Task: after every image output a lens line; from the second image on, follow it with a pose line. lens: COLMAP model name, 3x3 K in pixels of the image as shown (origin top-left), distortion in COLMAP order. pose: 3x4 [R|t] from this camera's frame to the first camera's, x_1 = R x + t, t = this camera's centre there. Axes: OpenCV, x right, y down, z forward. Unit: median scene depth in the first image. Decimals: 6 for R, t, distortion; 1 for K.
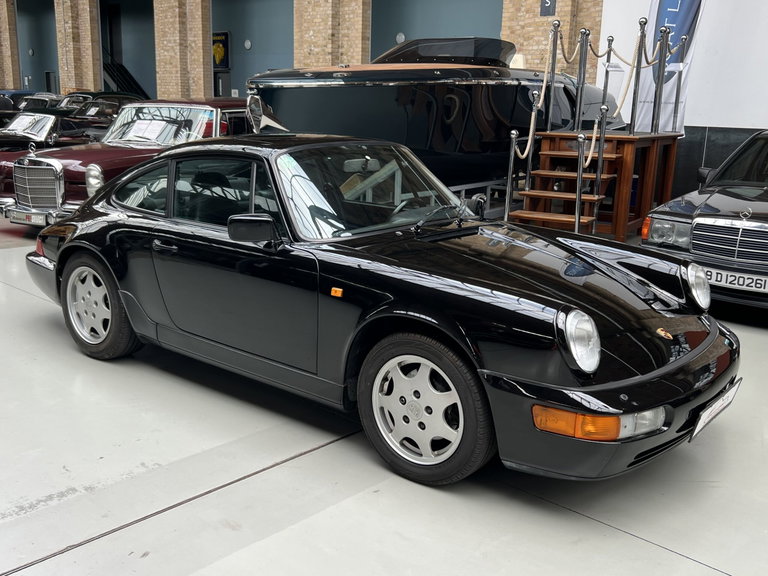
lens RADIAL K [[790.3, 0, 386.9], [0, 790.3, 291.4], [0, 0, 1]] dist [0.044906, 0.000000]
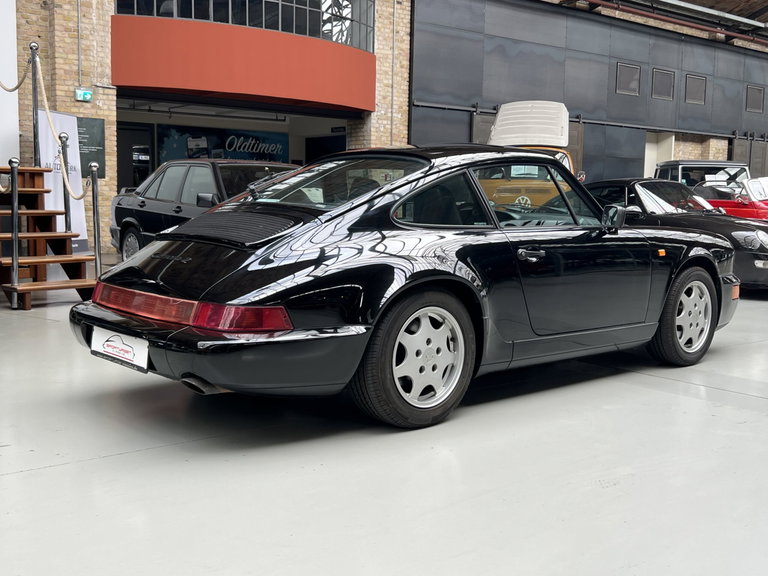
lens RADIAL K [[867.2, 0, 396.1], [0, 867.2, 274.2], [0, 0, 1]] dist [0.050443, 0.000000]
pose [[0.150290, -0.116918, 0.981704, -1.291601], [0.214062, 0.973275, 0.083143, -0.149043], [-0.965189, 0.197650, 0.171301, 0.939483]]
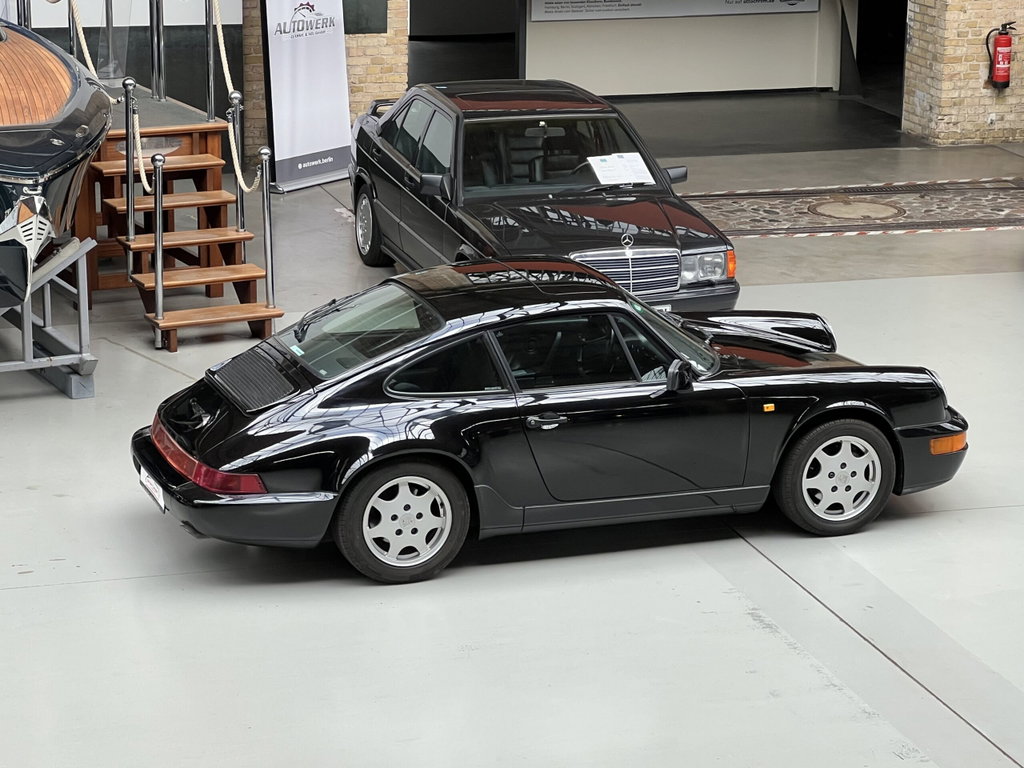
lens RADIAL K [[2799.9, 0, 529.2], [0, 2799.9, 363.1], [0, 0, 1]] dist [0.070520, 0.000000]
pose [[0.511843, -0.238209, 0.825393, -2.921143], [0.201152, 0.967311, 0.154428, -0.619897], [-0.835198, 0.086986, 0.543027, -0.783374]]
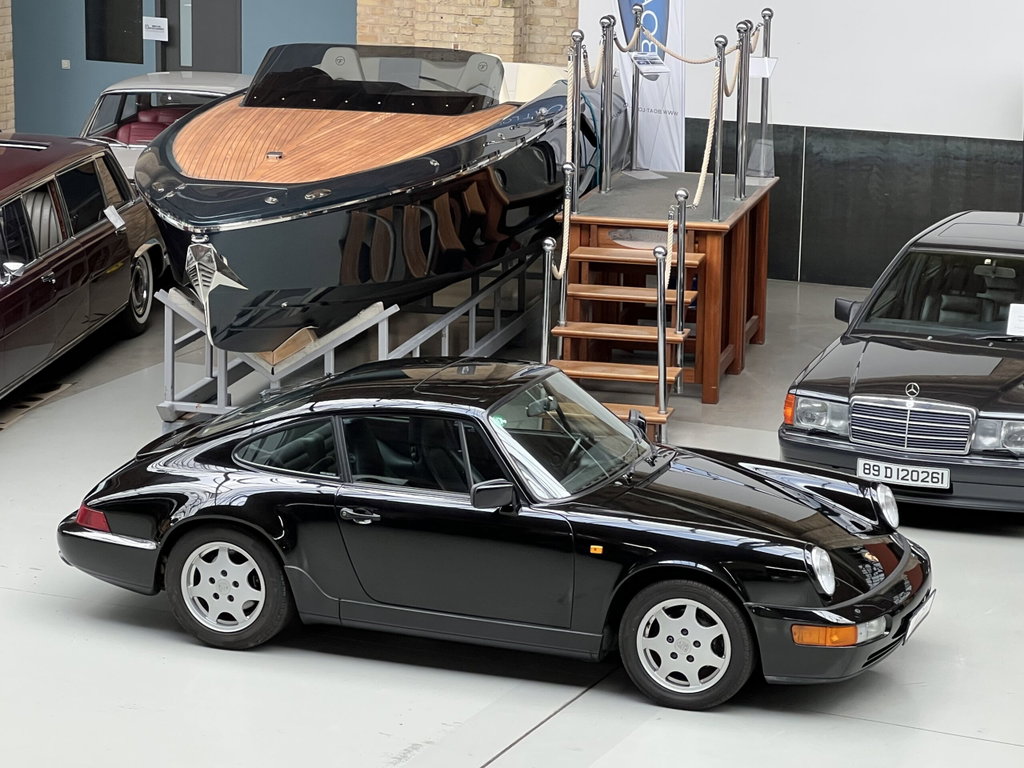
lens RADIAL K [[3034.1, 0, 484.6], [0, 3034.1, 374.3], [0, 0, 1]] dist [0.053180, 0.000000]
pose [[0.951362, -0.081815, 0.297014, -1.134562], [0.084718, 0.996400, 0.003107, -0.210451], [-0.296199, 0.022207, 0.954868, -2.346159]]
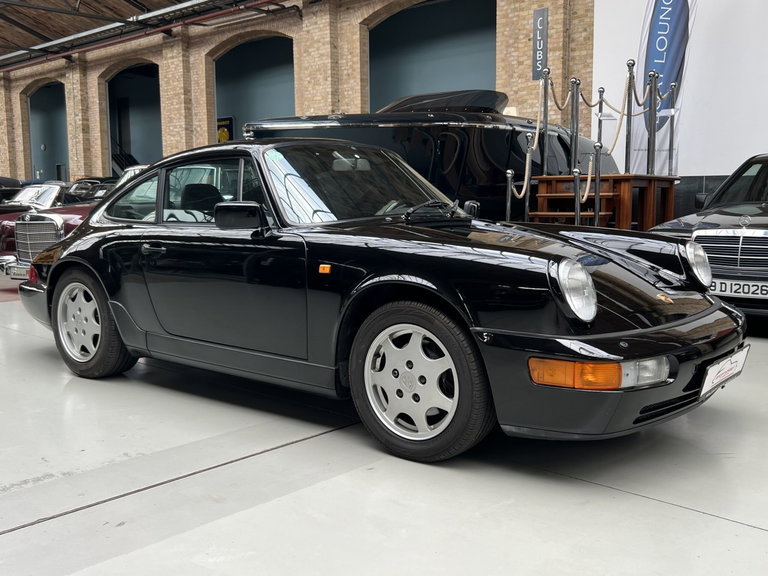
lens RADIAL K [[790.3, 0, 387.2], [0, 790.3, 289.6], [0, 0, 1]] dist [0.044906, 0.000000]
pose [[0.999335, -0.035219, -0.009476, 0.017108], [0.033917, 0.992952, -0.113563, 0.109750], [0.013409, 0.113166, 0.993486, 0.027639]]
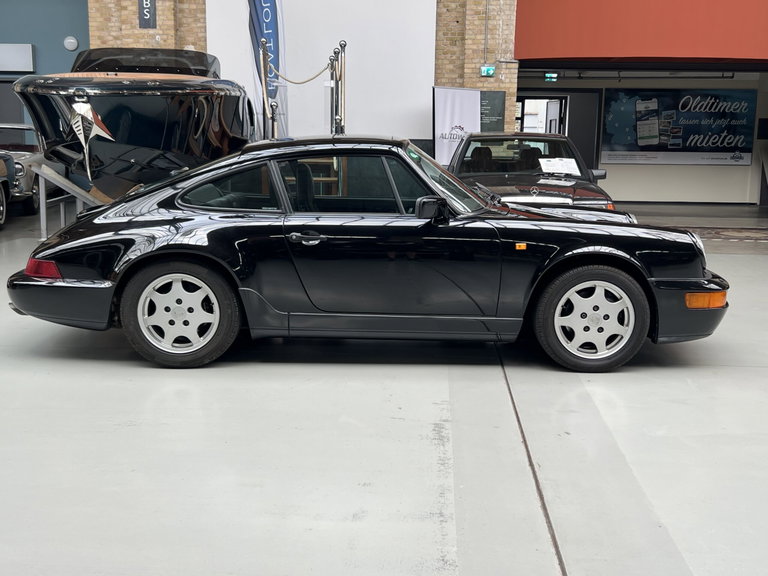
lens RADIAL K [[867.2, 0, 395.3], [0, 867.2, 278.0], [0, 0, 1]] dist [0.050443, 0.000000]
pose [[0.771668, -0.120239, 0.624557, -0.894734], [0.154080, 0.988058, -0.000153, 0.016232], [-0.617081, 0.096350, 0.780979, 0.001752]]
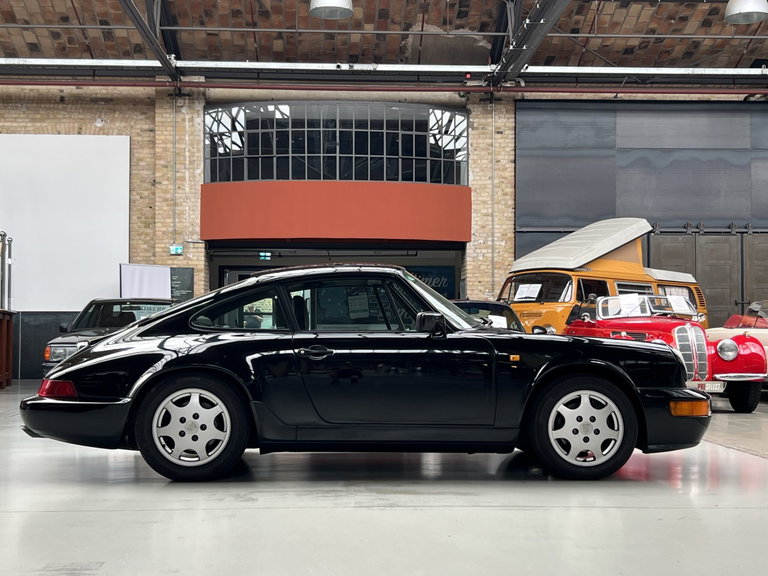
lens RADIAL K [[1102.3, 0, 394.6], [0, 1102.3, 303.1], [0, 0, 1]] dist [0.105020, 0.000000]
pose [[0.701179, -0.010441, 0.712909, -1.155563], [0.184910, 0.968344, -0.167686, 0.483322], [-0.688591, 0.249402, 0.680912, -1.535480]]
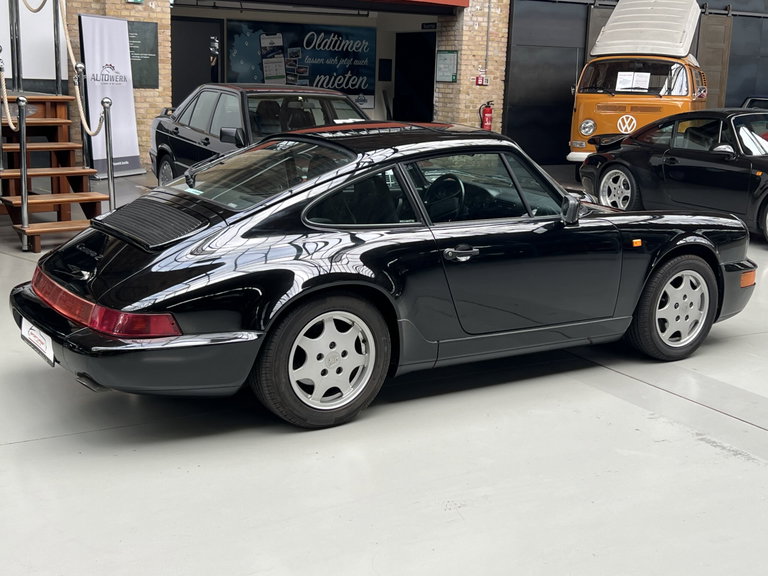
lens RADIAL K [[1014.9, 0, 397.0], [0, 1014.9, 275.7], [0, 0, 1]] dist [0.080650, 0.000000]
pose [[0.298431, -0.210808, 0.930859, -1.367615], [0.196182, 0.968026, 0.156329, -0.223476], [-0.934051, 0.135965, 0.330246, 0.647253]]
